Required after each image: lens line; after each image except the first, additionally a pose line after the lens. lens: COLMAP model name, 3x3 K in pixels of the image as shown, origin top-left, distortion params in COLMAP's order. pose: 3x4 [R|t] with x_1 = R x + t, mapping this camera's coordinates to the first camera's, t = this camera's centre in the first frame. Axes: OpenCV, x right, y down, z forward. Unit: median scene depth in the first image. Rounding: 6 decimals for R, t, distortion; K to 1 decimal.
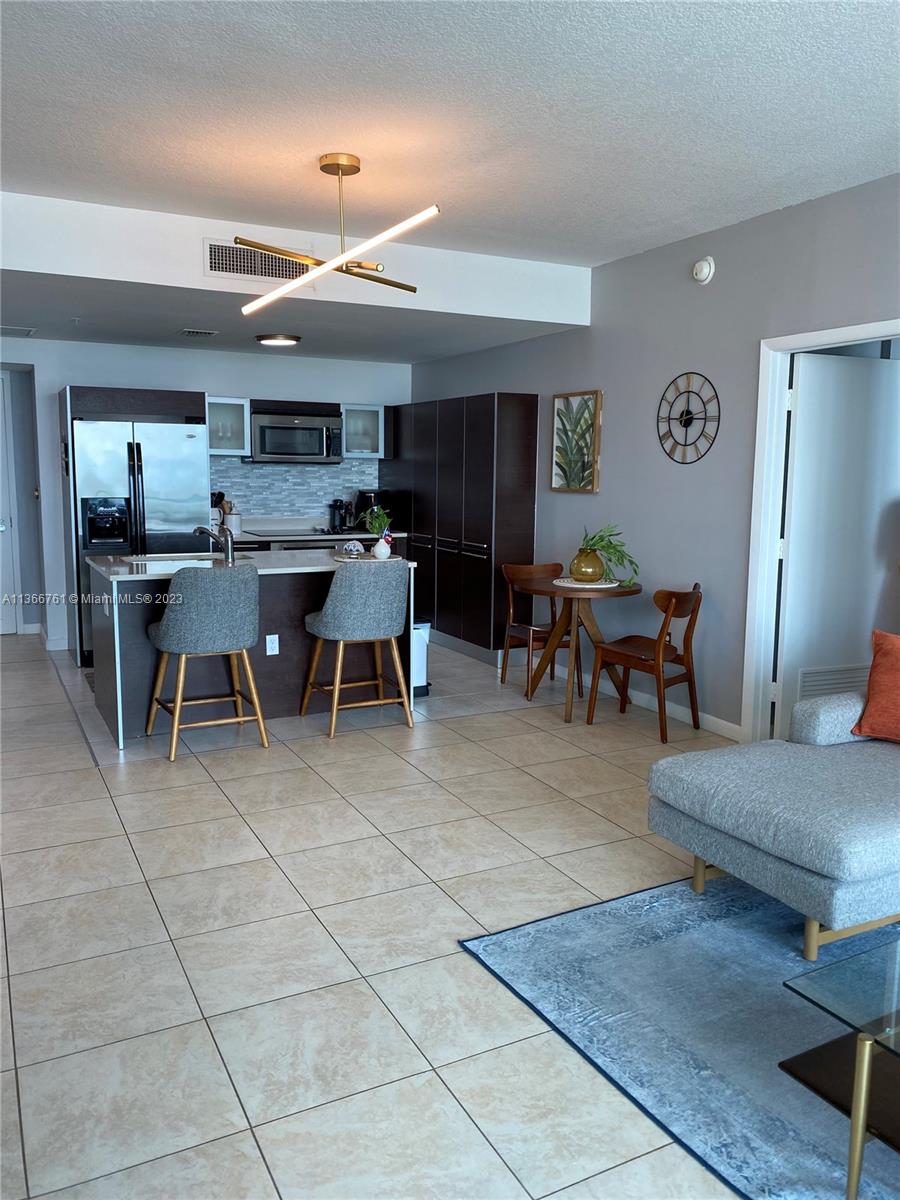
lens RADIAL K [[911.8, 0, 457.2], [0, 911.8, 594.8], [0, 0, 1]] dist [0.038977, -0.040923]
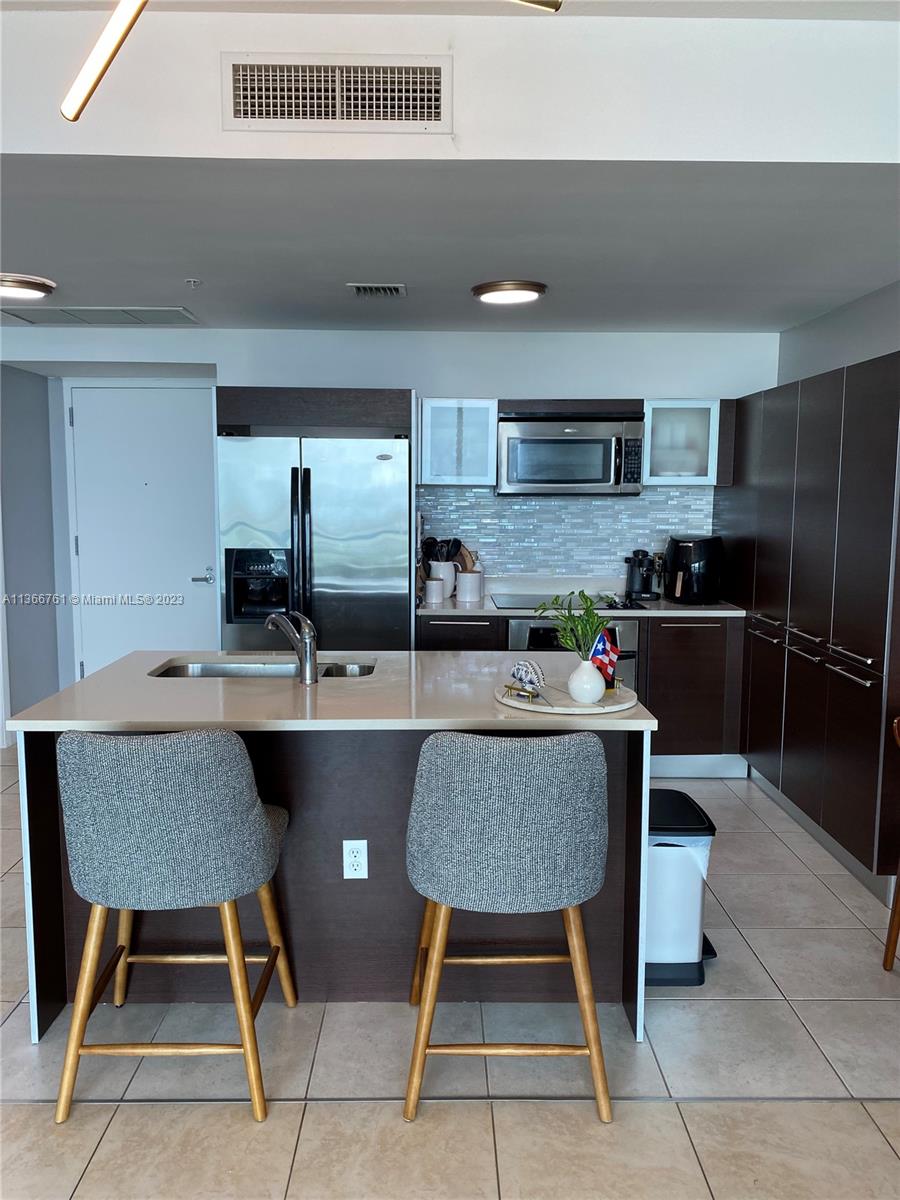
lens RADIAL K [[911.8, 0, 444.5], [0, 911.8, 597.3], [0, 0, 1]] dist [0.038977, -0.040923]
pose [[0.886357, 0.044851, -0.460826, 0.054611], [-0.056642, 0.998325, -0.011781, -0.069400], [0.459526, 0.036544, 0.887412, 0.456219]]
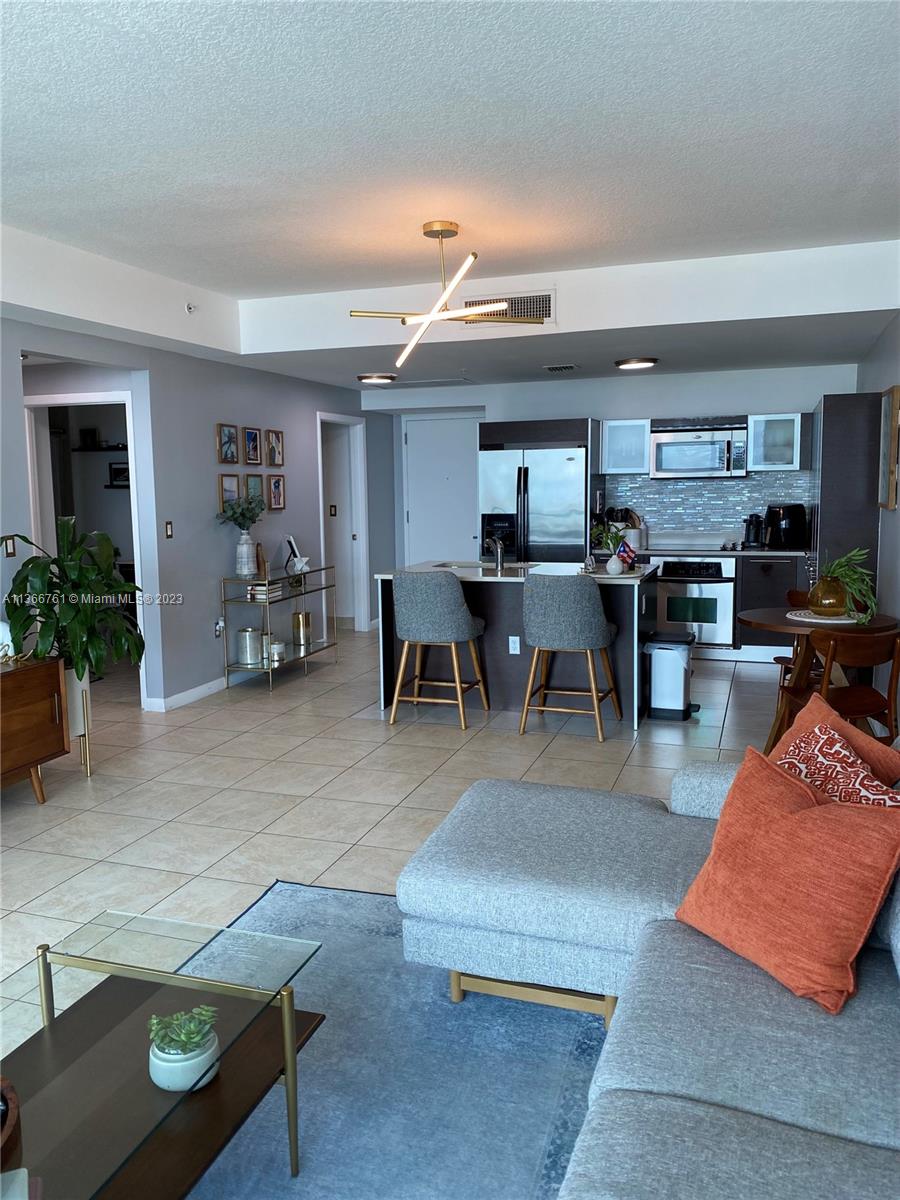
lens RADIAL K [[911.8, 0, 446.9], [0, 911.8, 601.0], [0, 0, 1]] dist [0.038977, -0.040923]
pose [[0.675267, 0.070729, -0.734174, 0.450494], [-0.074661, 0.996834, 0.027362, -0.019638], [0.733785, 0.036337, 0.678410, 0.140401]]
